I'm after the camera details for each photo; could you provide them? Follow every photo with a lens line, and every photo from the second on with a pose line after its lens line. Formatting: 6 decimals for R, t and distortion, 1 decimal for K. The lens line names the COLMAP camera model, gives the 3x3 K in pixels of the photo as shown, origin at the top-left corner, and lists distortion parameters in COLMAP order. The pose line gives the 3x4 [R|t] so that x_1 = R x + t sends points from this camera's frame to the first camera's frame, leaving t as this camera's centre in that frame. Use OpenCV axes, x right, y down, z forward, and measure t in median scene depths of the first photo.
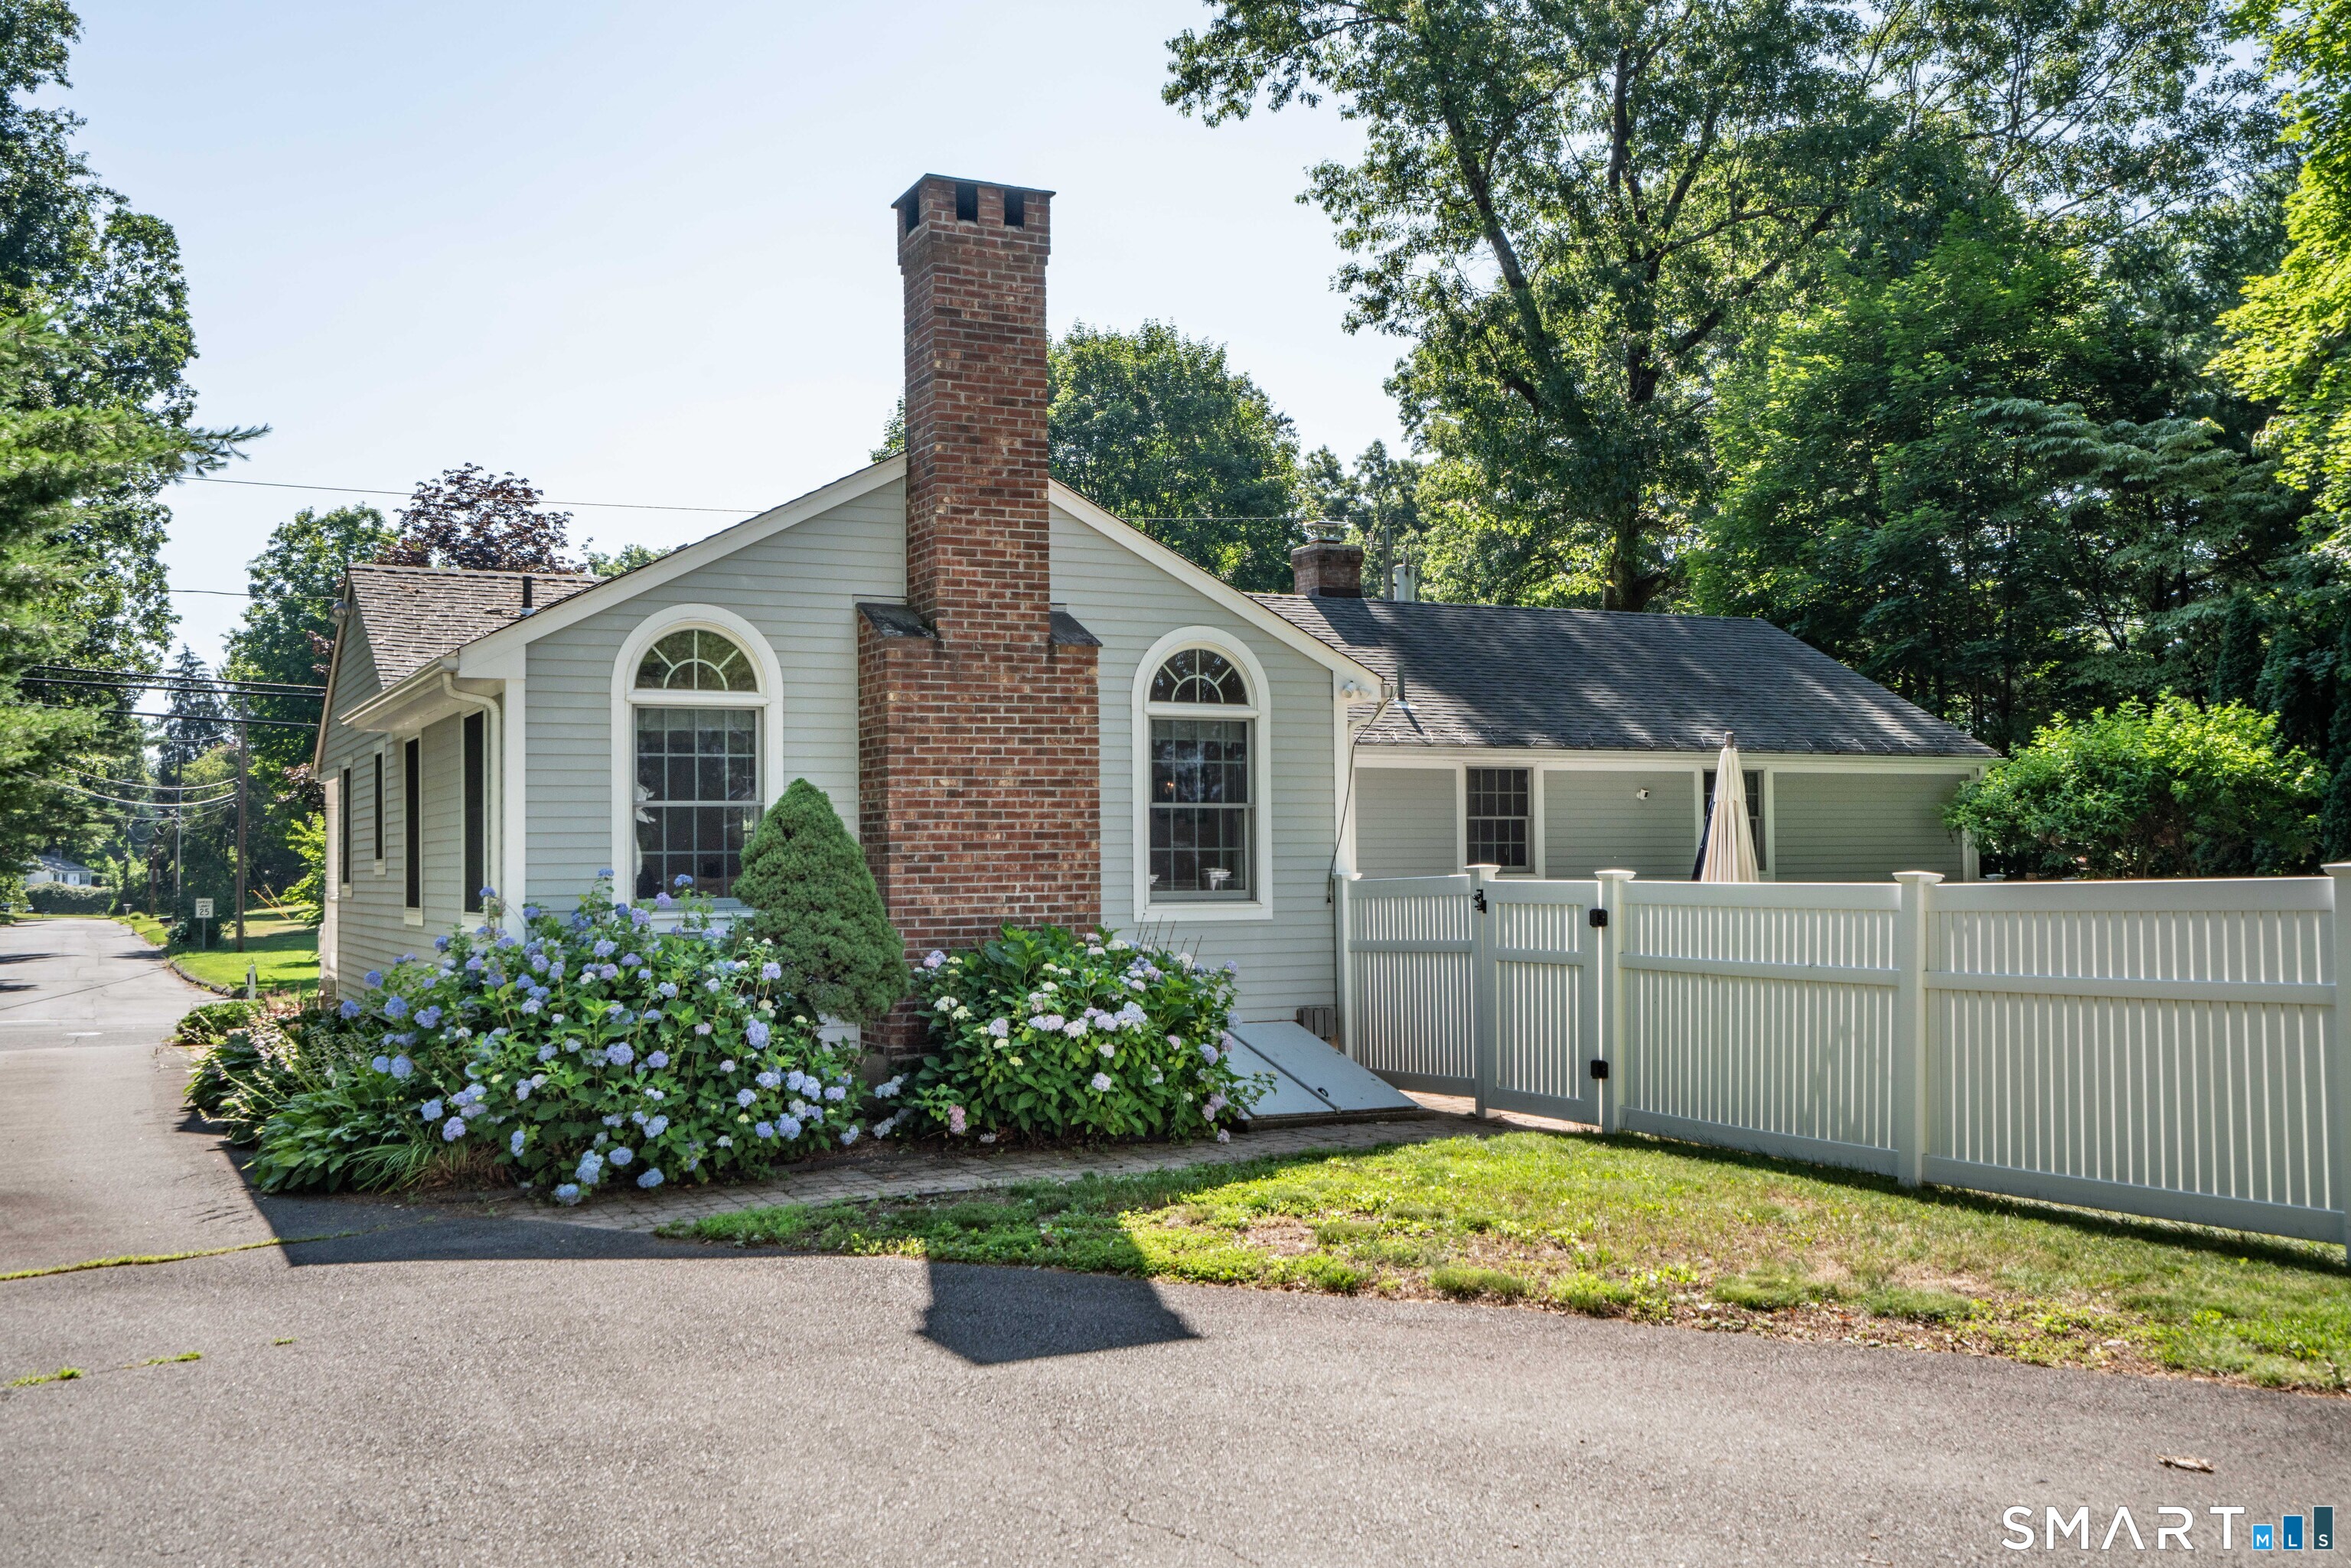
lens RADIAL K [[2220.1, 0, 1169.7], [0, 2220.1, 789.3], [0, 0, 1]] dist [0.017998, 0.000000]
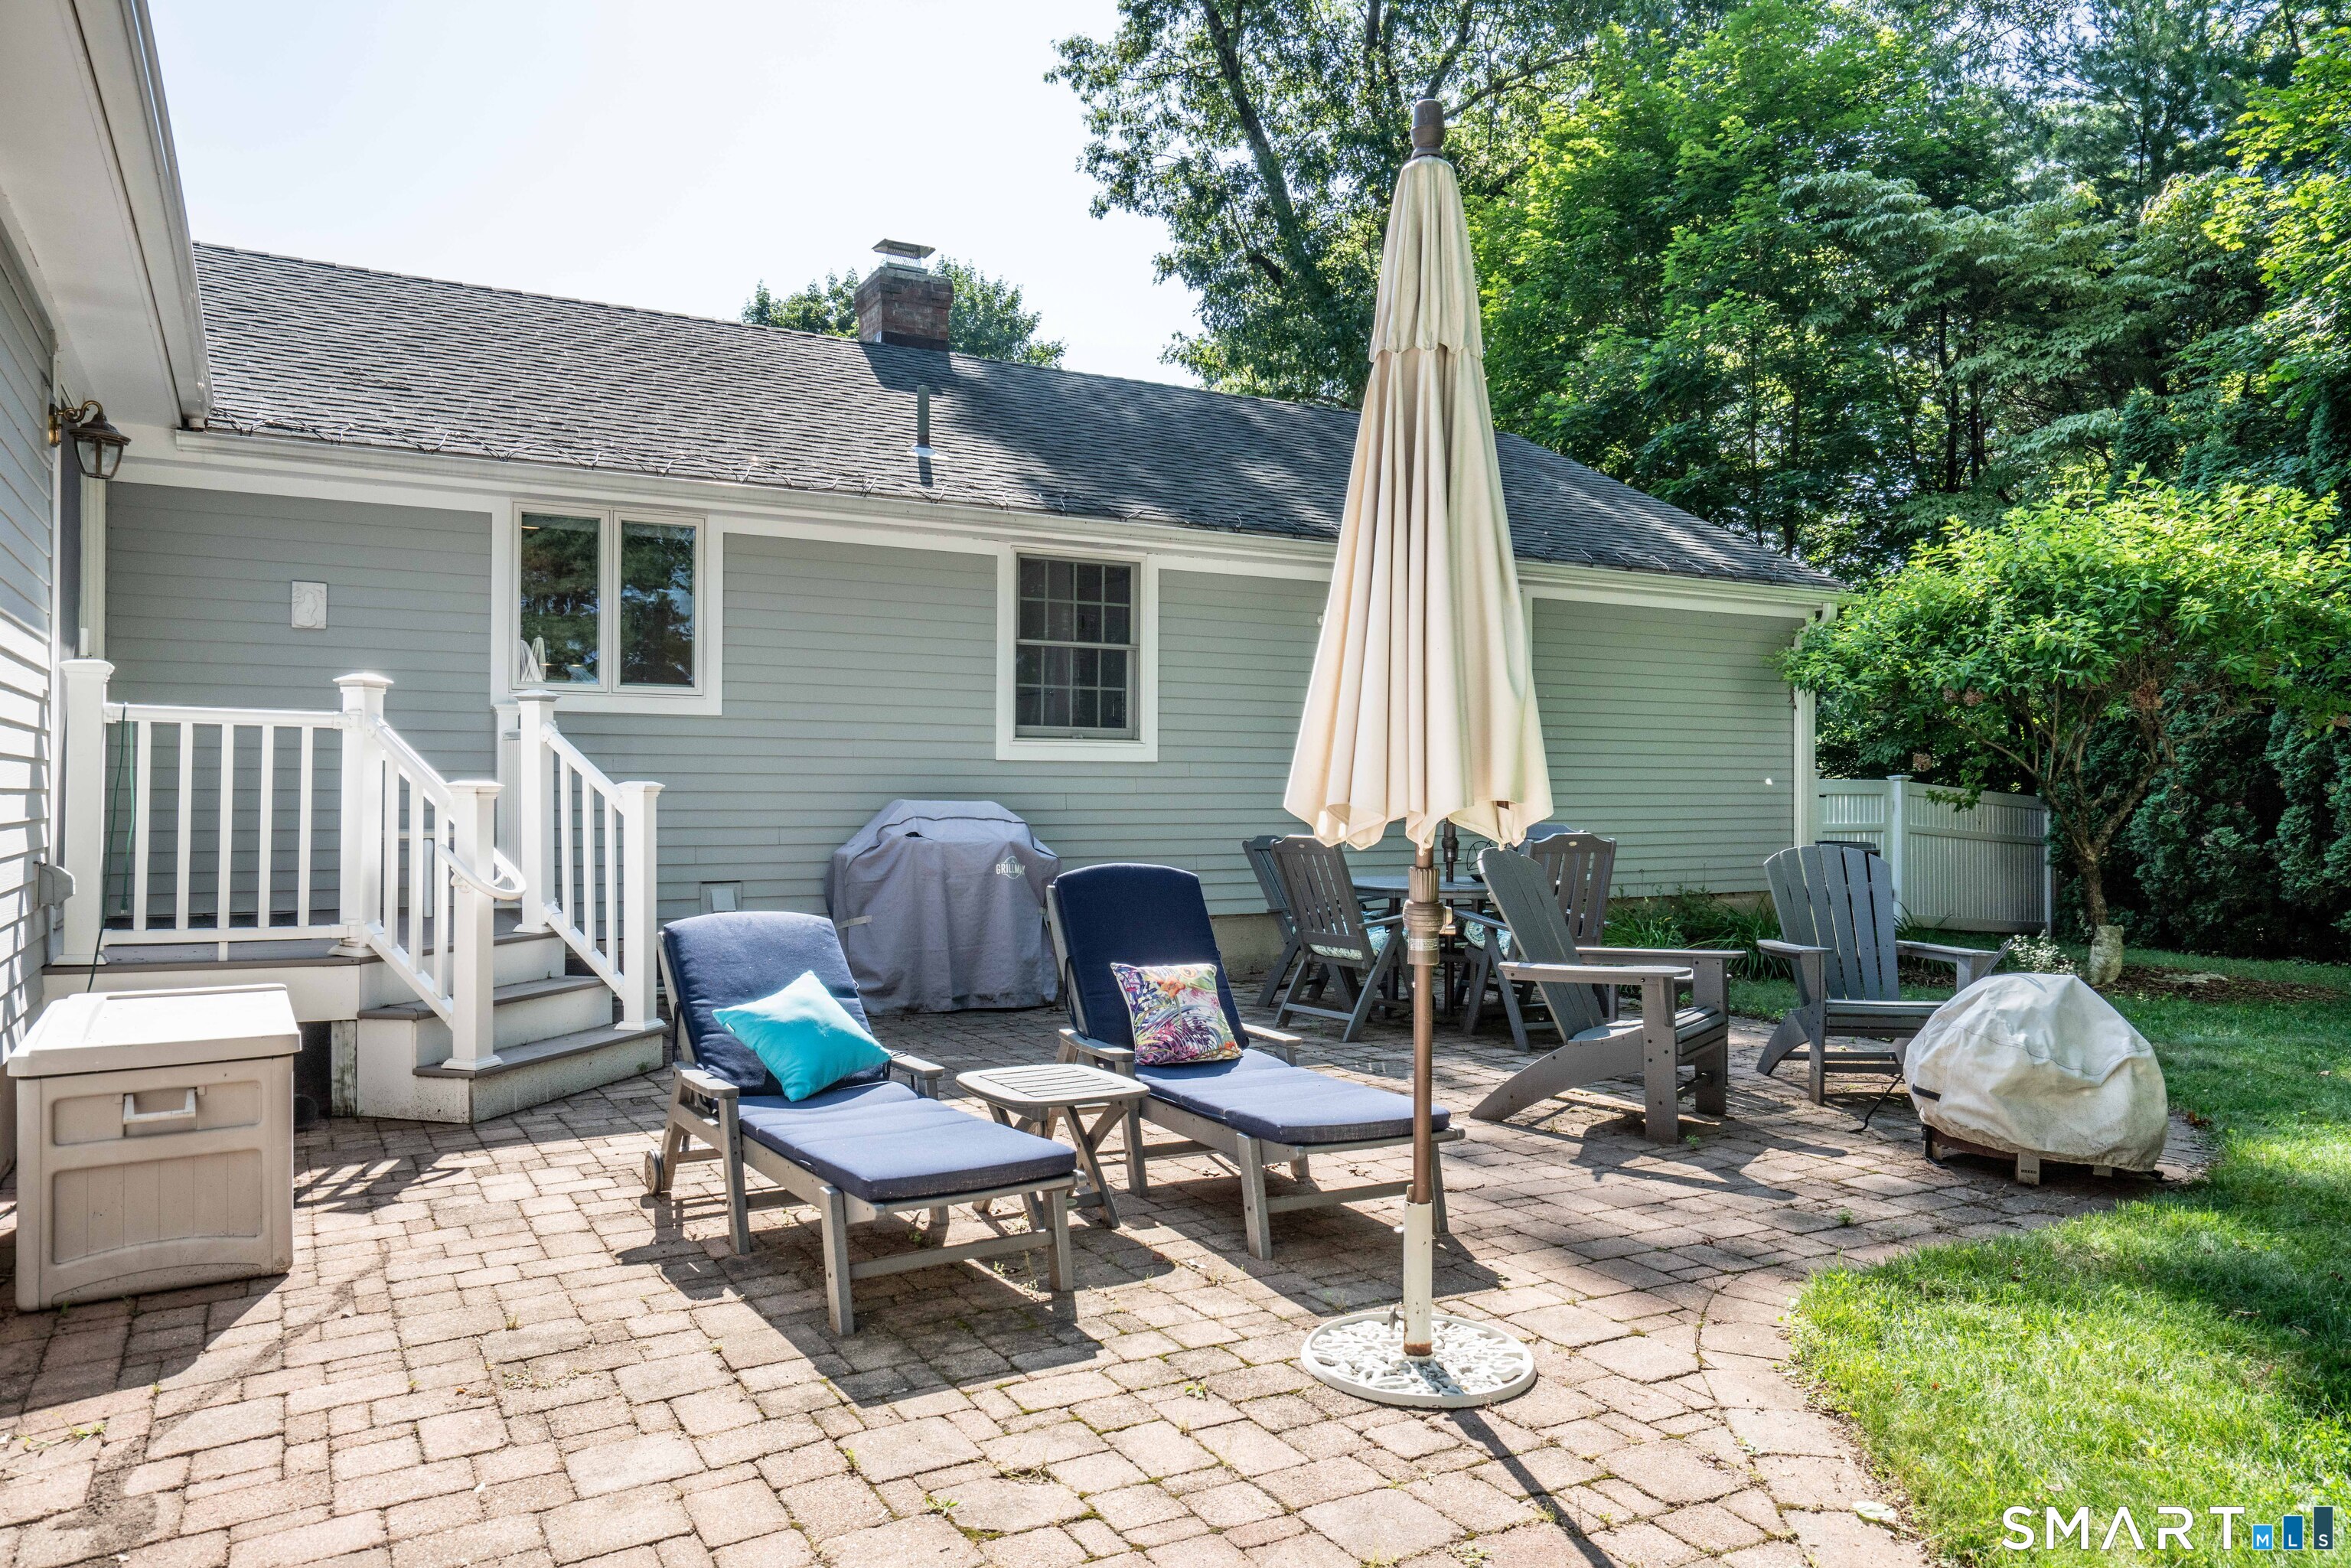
lens RADIAL K [[1684.5, 0, 1183.0], [0, 1684.5, 783.4], [0, 0, 1]] dist [-0.001378, -0.001709]
pose [[0.997331, 0.011461, 0.072114, 0.075378], [-0.013766, 0.999407, 0.031548, 0.018336], [-0.071710, -0.032456, 0.996897, 0.287832]]
